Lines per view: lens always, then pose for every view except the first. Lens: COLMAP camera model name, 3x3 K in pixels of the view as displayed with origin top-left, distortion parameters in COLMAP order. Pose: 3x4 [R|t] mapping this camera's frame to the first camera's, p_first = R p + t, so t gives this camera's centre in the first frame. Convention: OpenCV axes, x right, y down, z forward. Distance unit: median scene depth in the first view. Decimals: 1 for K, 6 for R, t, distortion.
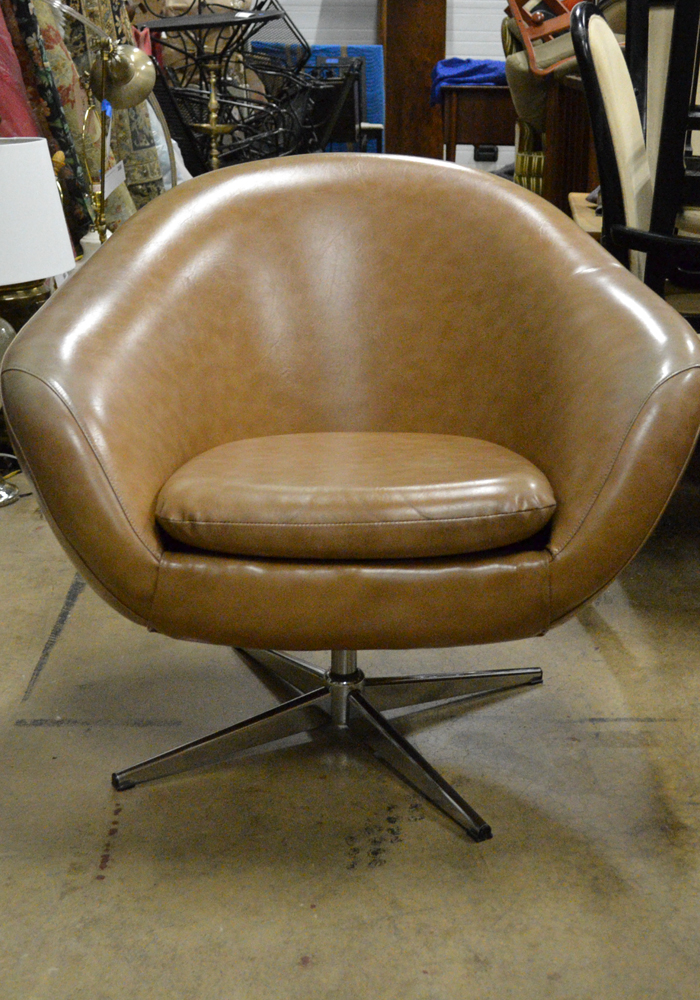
lens RADIAL K [[1338.8, 0, 371.9], [0, 1338.8, 500.8], [0, 0, 1]] dist [-0.022312, 0.003972]
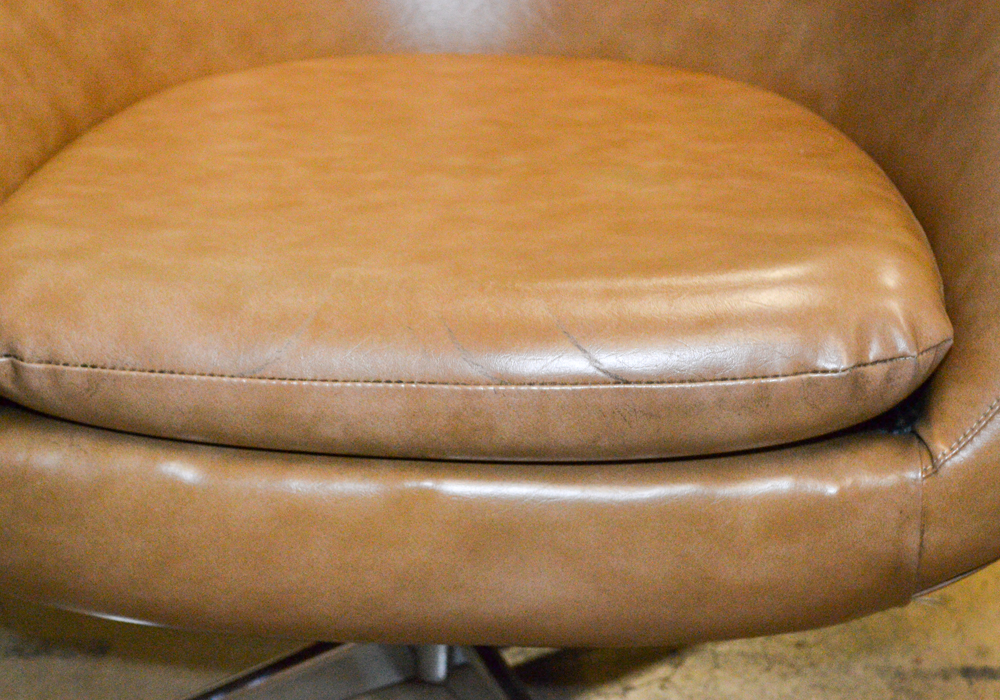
lens RADIAL K [[1780.3, 0, 498.9], [0, 1780.3, 370.5], [0, 0, 1]] dist [0.027275, -0.112082]
pose [[0.998006, 0.033967, -0.053202, 0.034617], [-0.021460, 0.975243, 0.220093, -0.097431], [0.059361, -0.218512, 0.974027, 0.490209]]
